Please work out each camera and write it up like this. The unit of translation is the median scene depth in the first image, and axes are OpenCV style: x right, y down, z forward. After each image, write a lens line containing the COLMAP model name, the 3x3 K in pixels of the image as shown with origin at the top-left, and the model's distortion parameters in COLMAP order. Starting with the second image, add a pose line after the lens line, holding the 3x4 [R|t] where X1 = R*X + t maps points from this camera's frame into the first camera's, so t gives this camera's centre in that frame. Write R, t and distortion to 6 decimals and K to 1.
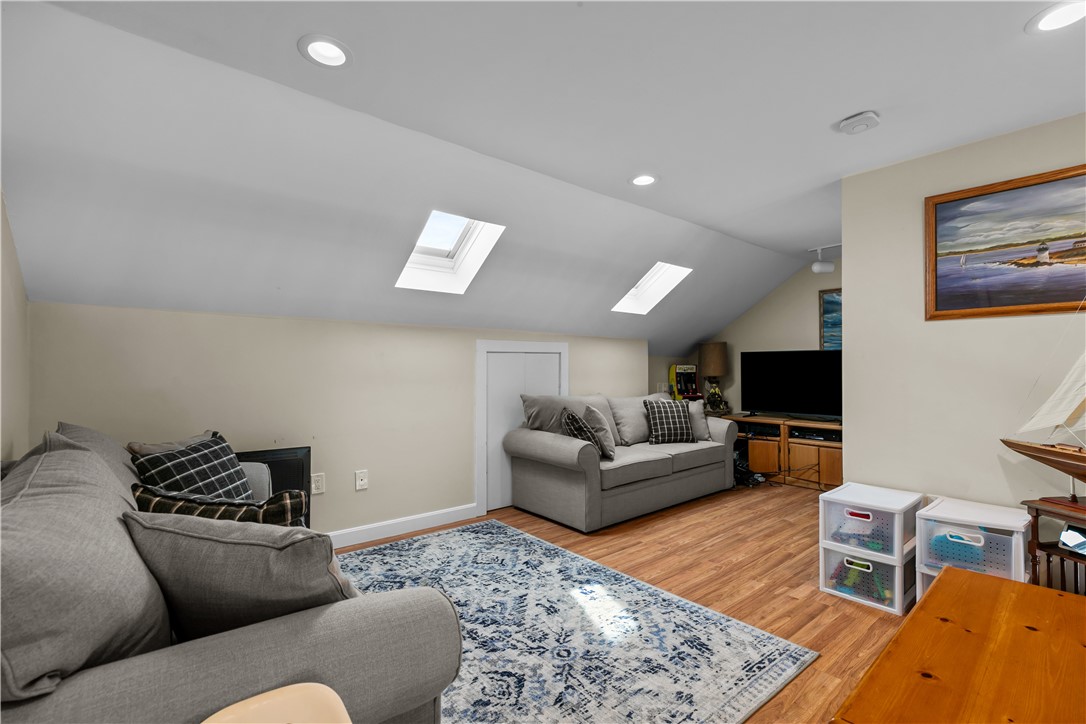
lens RADIAL K [[487.7, 0, 545.0], [0, 487.7, 353.1], [0, 0, 1]] dist [0.001443, 0.000053]
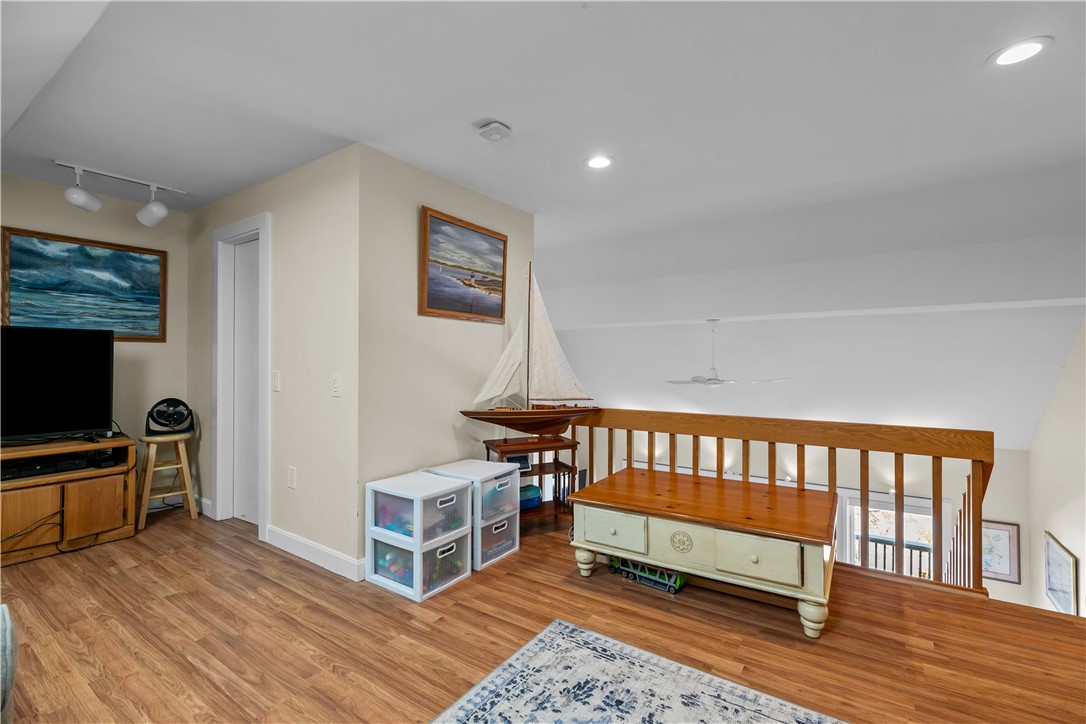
lens RADIAL K [[487.7, 0, 545.0], [0, 487.7, 353.1], [0, 0, 1]] dist [0.001443, 0.000053]
pose [[-0.281575, 0.020515, 0.959320, -0.388842], [-0.030454, 0.999077, -0.030304, 0.048538], [-0.959056, -0.037748, -0.280690, 1.088684]]
